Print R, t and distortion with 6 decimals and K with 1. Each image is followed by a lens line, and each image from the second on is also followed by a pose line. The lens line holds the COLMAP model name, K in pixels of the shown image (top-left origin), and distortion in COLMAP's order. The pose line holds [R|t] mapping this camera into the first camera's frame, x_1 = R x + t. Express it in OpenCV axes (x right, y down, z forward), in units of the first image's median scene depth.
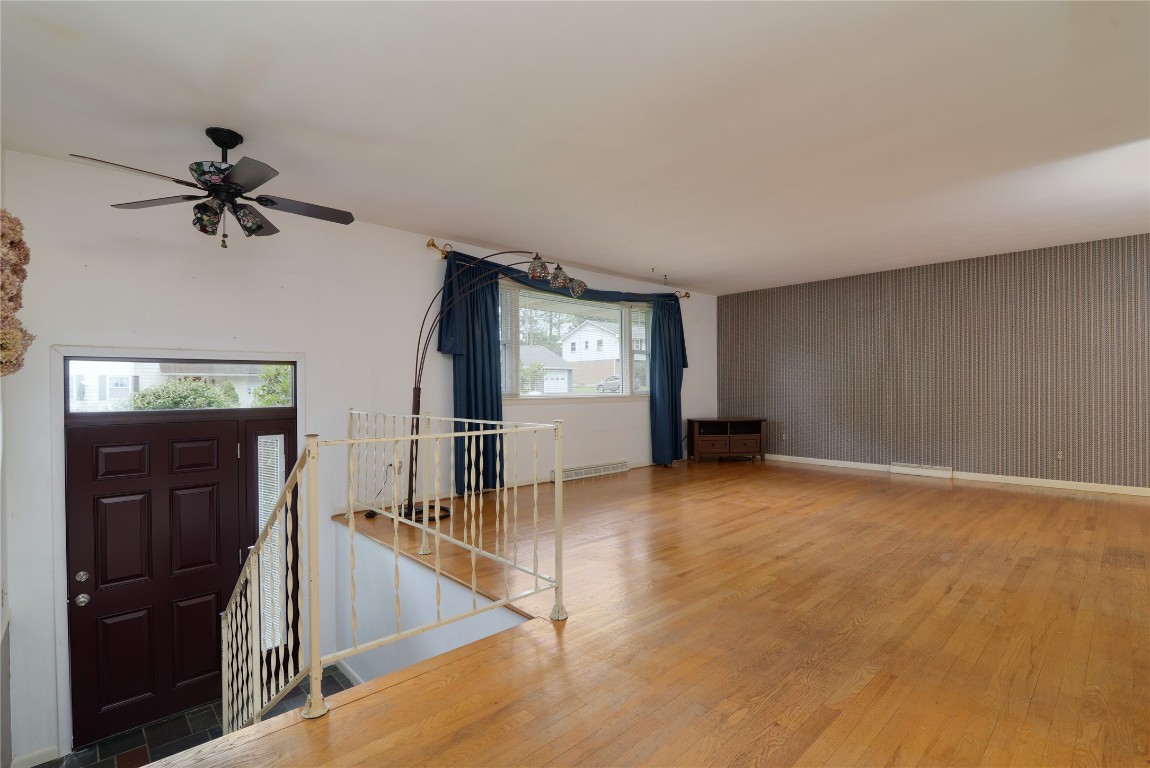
lens RADIAL K [[528.5, 0, 575.0], [0, 528.5, 384.0], [0, 0, 1]] dist [-0.019633, 0.000462]
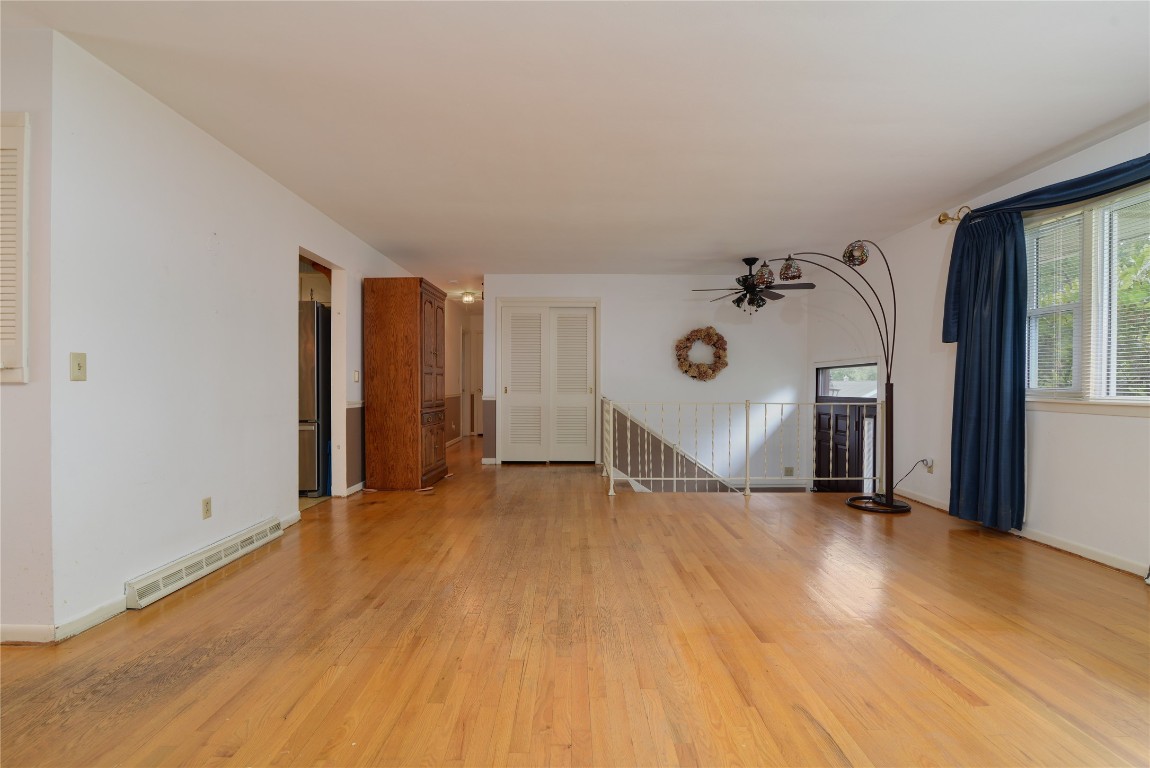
lens RADIAL K [[528.5, 0, 575.0], [0, 528.5, 384.0], [0, 0, 1]] dist [-0.019633, 0.000462]
pose [[-0.679490, 0.003459, -0.733677, 1.066568], [0.011198, 0.999921, -0.005657, 0.009413], [0.733600, -0.012060, -0.679475, 1.547070]]
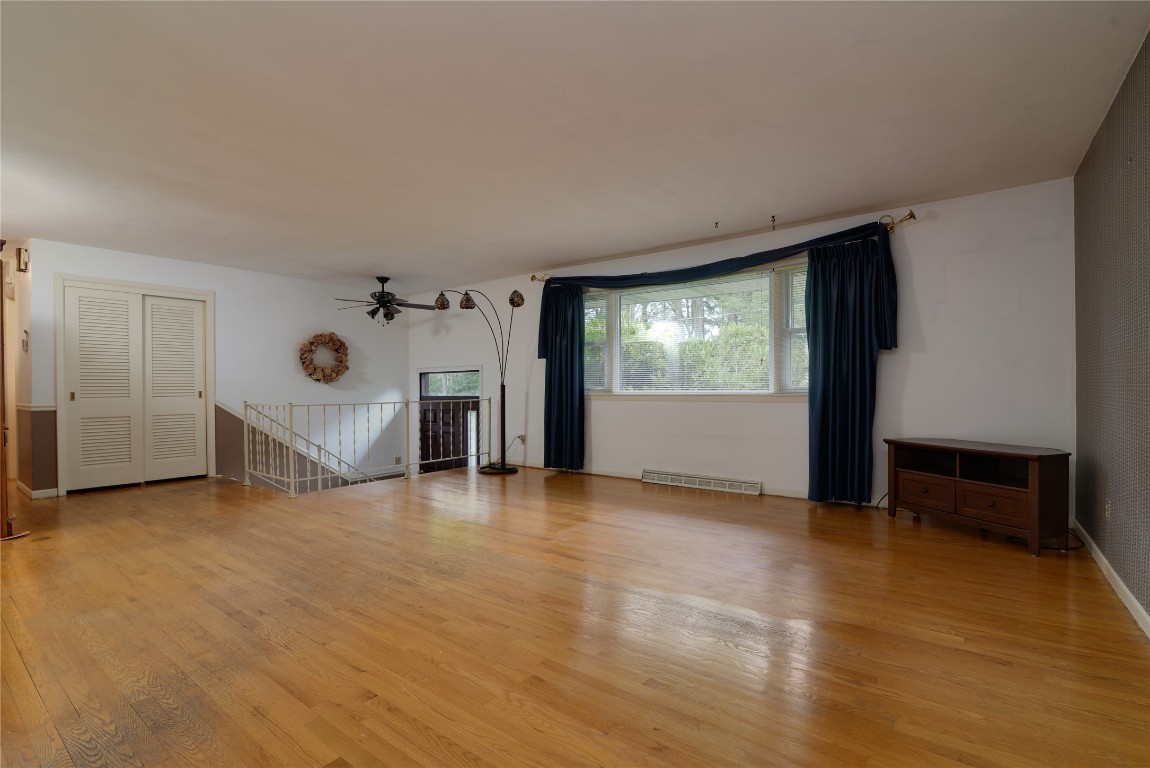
lens RADIAL K [[526.1, 0, 572.8], [0, 526.1, 390.9], [0, 0, 1]] dist [-0.017413, 0.000762]
pose [[0.169713, 0.015548, -0.985371, 1.473600], [0.017092, 0.999679, 0.018717, -0.000972], [0.985345, -0.020018, 0.169393, 1.173139]]
